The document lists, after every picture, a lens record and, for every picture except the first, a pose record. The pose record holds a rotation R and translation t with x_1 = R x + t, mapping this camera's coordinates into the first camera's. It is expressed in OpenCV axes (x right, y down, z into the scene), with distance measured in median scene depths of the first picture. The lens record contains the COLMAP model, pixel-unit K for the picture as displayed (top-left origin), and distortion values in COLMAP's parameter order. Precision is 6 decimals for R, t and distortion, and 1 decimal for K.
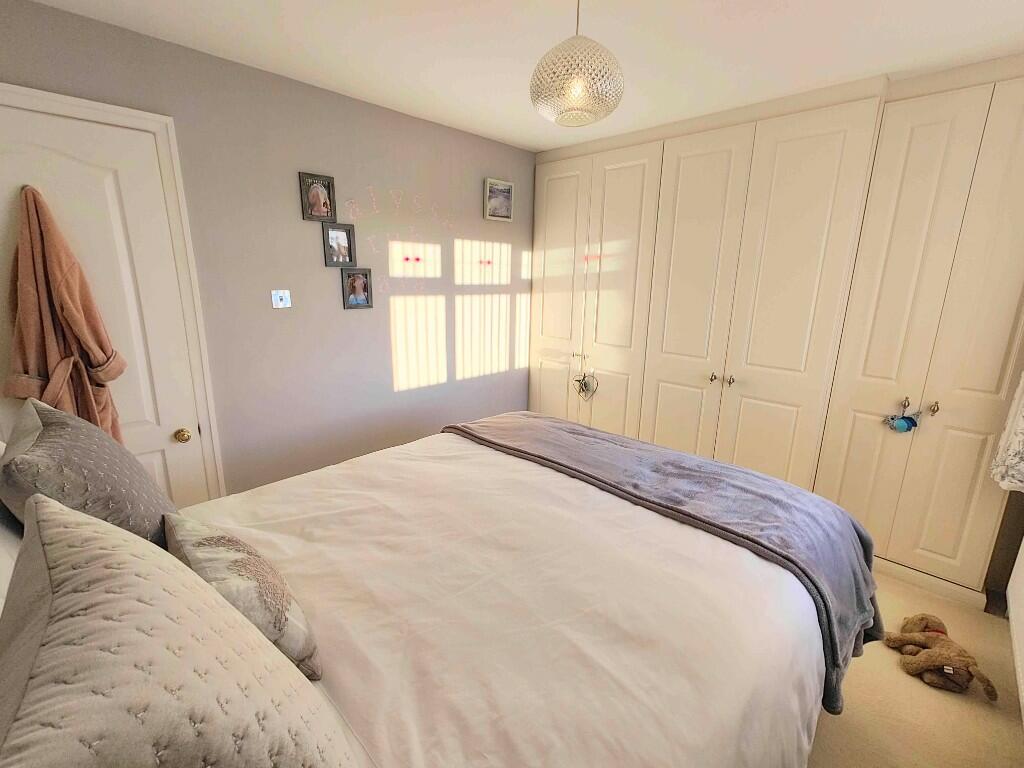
lens RADIAL K [[448.0, 0, 511.3], [0, 448.0, 378.5], [0, 0, 1]] dist [0.004148, 0.000407]
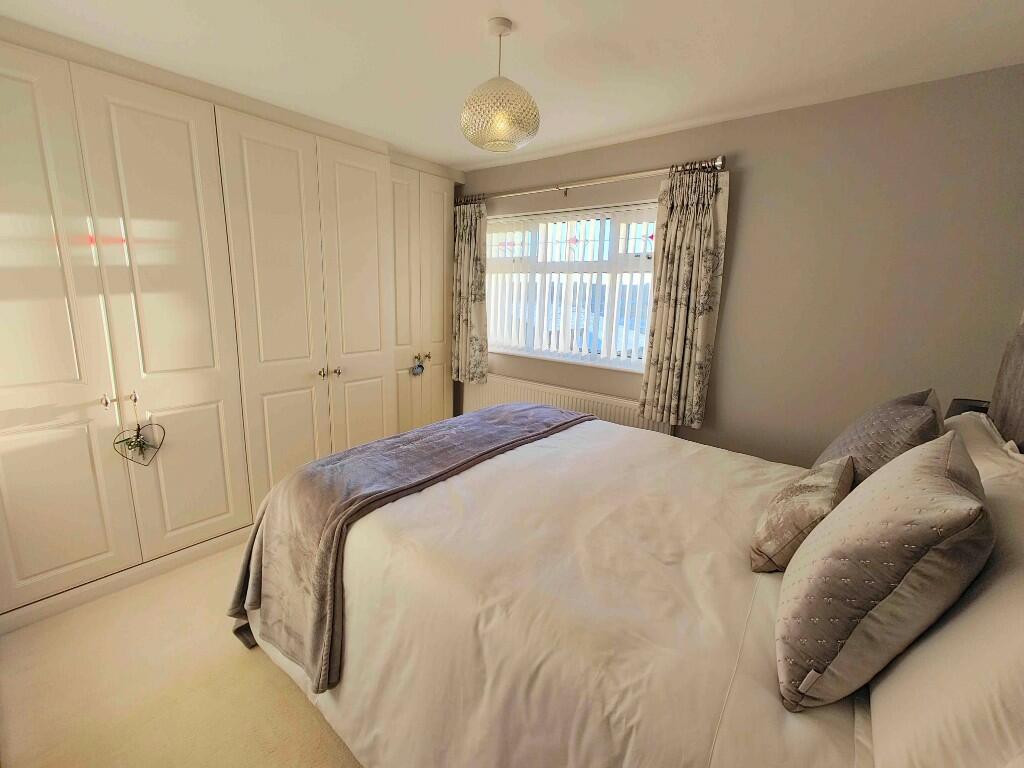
lens RADIAL K [[448.0, 0, 511.3], [0, 448.0, 378.5], [0, 0, 1]] dist [0.004148, 0.000407]
pose [[-0.086974, -0.217254, 0.972233, -0.643818], [0.194339, 0.953481, 0.230449, -0.154824], [-0.977071, 0.208986, -0.040707, 0.658202]]
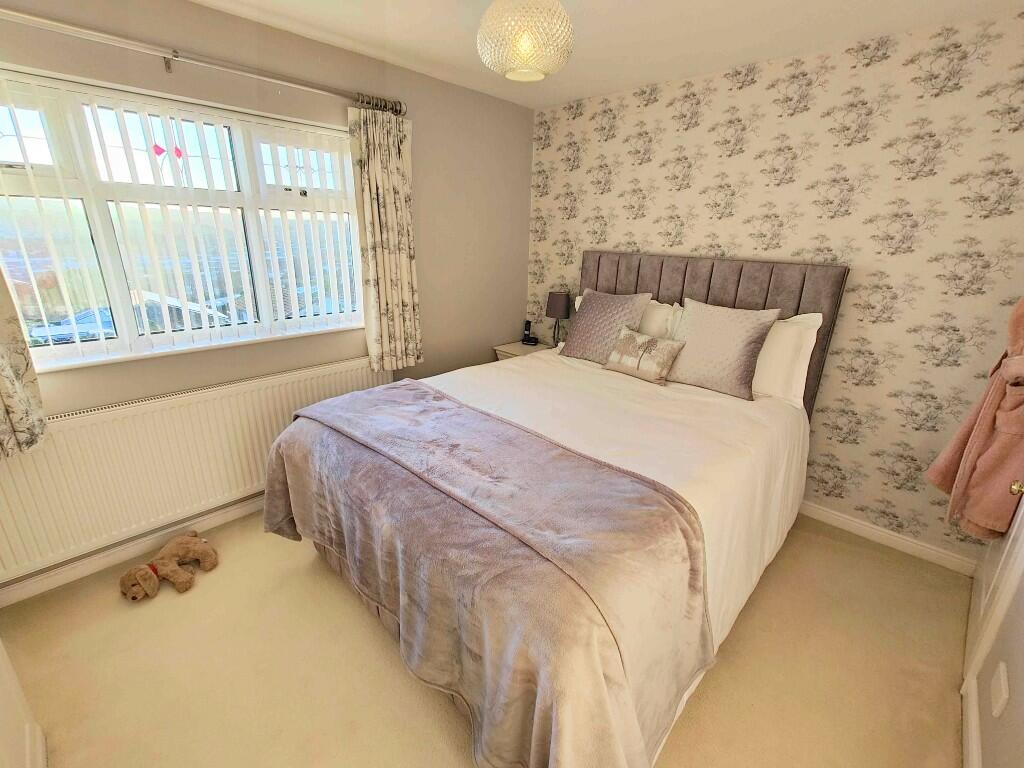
lens RADIAL K [[448.0, 0, 511.3], [0, 448.0, 378.5], [0, 0, 1]] dist [0.004148, 0.000407]
pose [[-0.998991, -0.038534, -0.023072, 0.094723], [-0.044913, 0.857273, 0.512899, -0.292373], [0.000015, 0.513418, -0.858139, 1.239240]]
